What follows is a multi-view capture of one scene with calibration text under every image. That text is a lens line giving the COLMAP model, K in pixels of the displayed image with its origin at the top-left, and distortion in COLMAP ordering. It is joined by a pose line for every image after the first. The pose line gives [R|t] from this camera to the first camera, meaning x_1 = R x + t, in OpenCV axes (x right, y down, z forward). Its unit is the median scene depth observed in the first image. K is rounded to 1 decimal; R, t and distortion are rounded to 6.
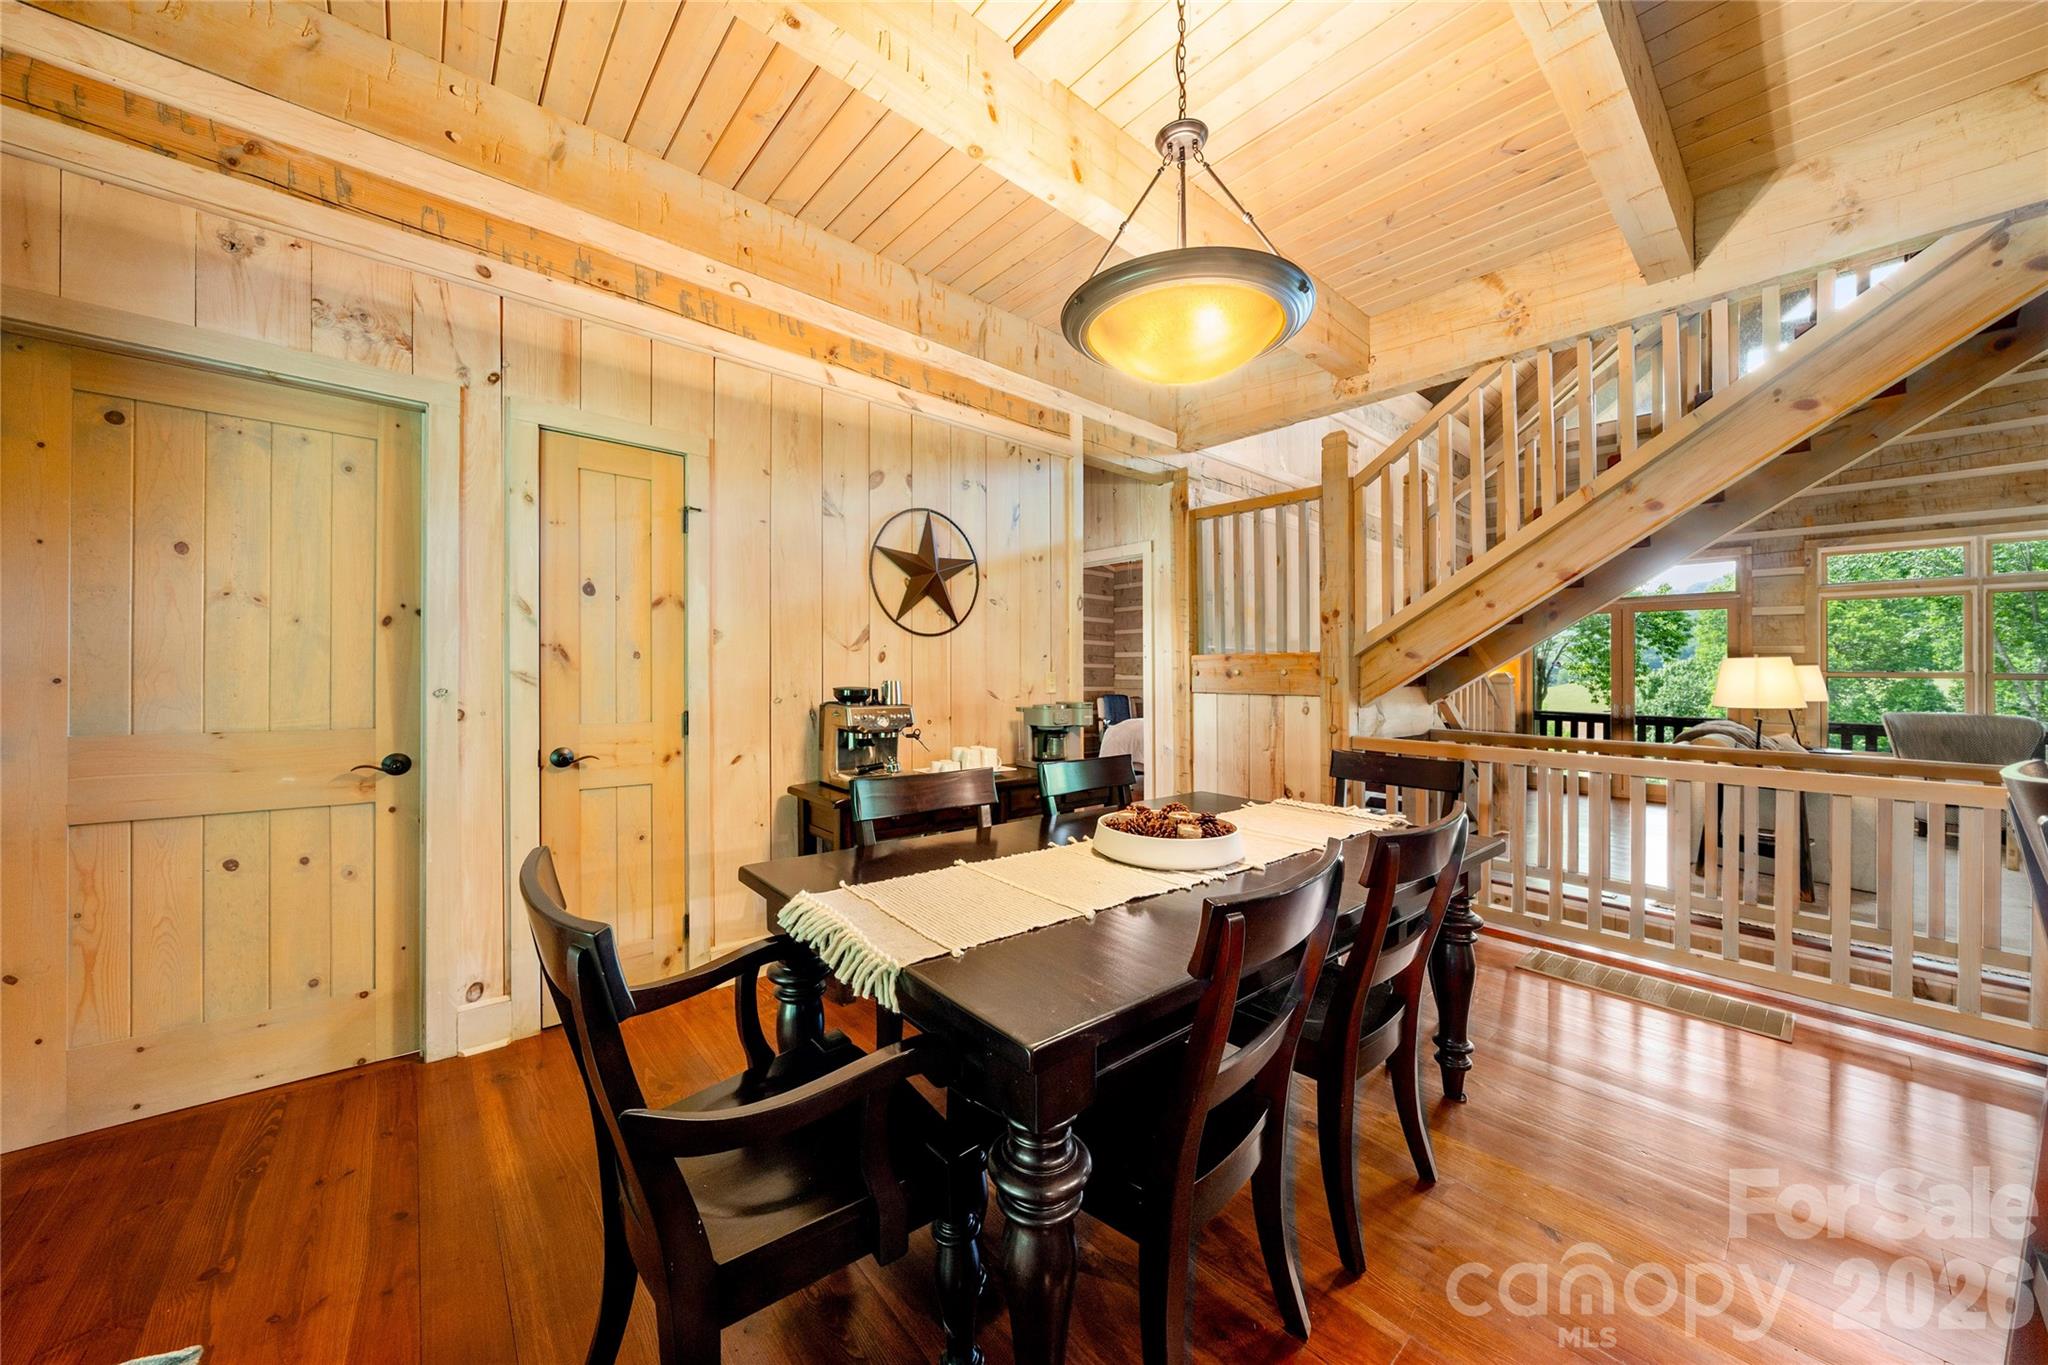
lens RADIAL K [[708.5, 0, 1024.4], [0, 708.5, 672.9], [0, 0, 1]] dist [-0.008048, 0.000384]
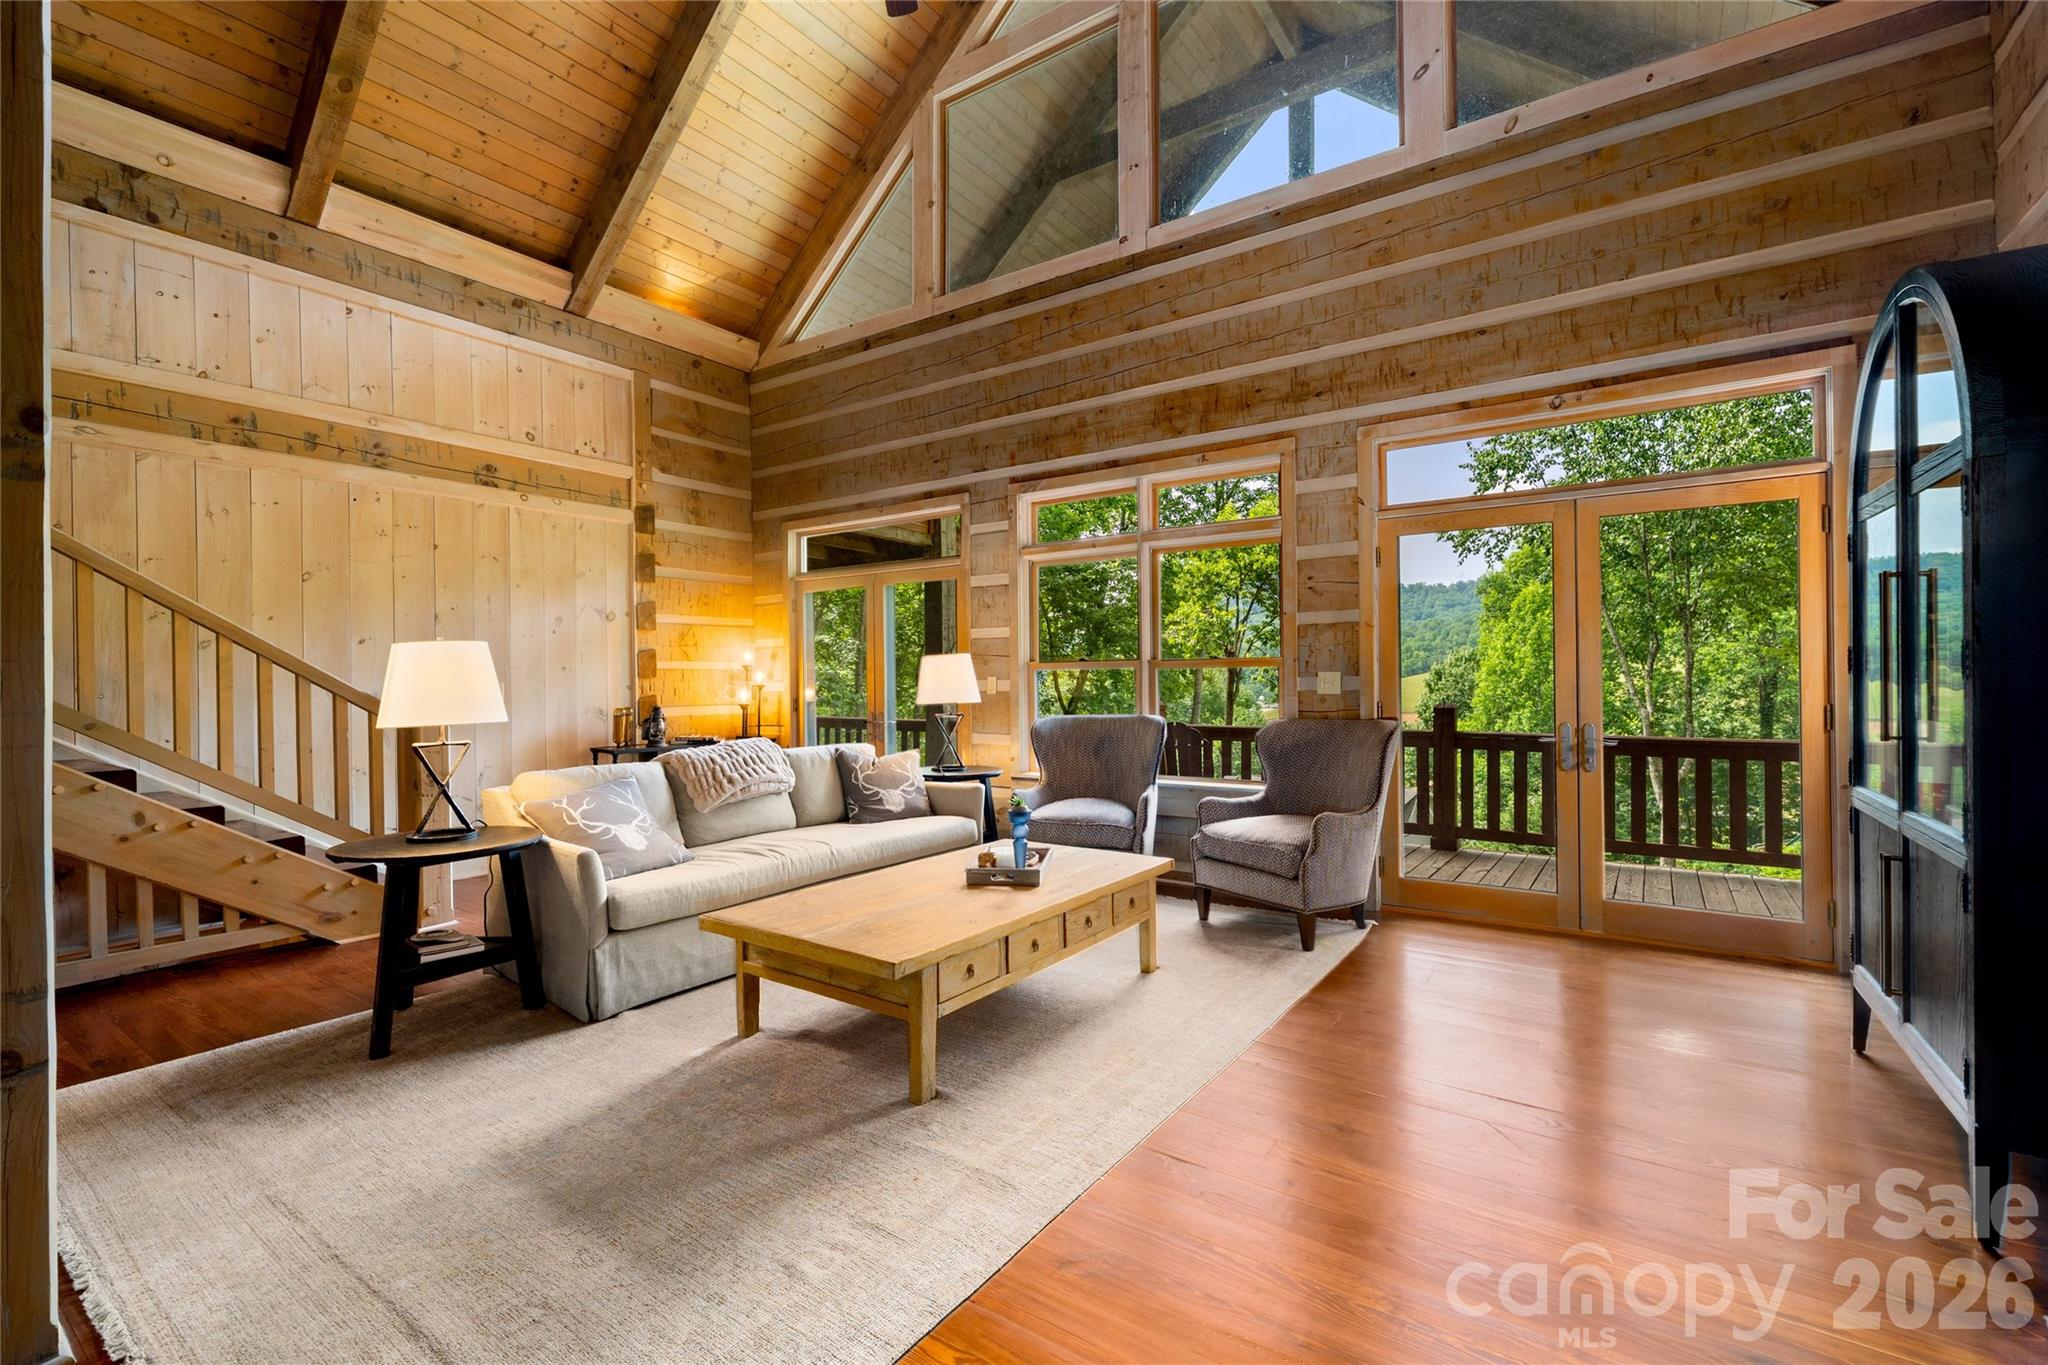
lens RADIAL K [[886.9, 0, 1027.0], [0, 886.9, 684.9], [0, 0, 1]] dist [-0.001481, -0.000022]
pose [[0.969292, -0.016272, 0.245372, 0.989835], [0.016755, 0.999860, 0.000119, 0.024043], [-0.245339, 0.003995, 0.969429, 0.102784]]
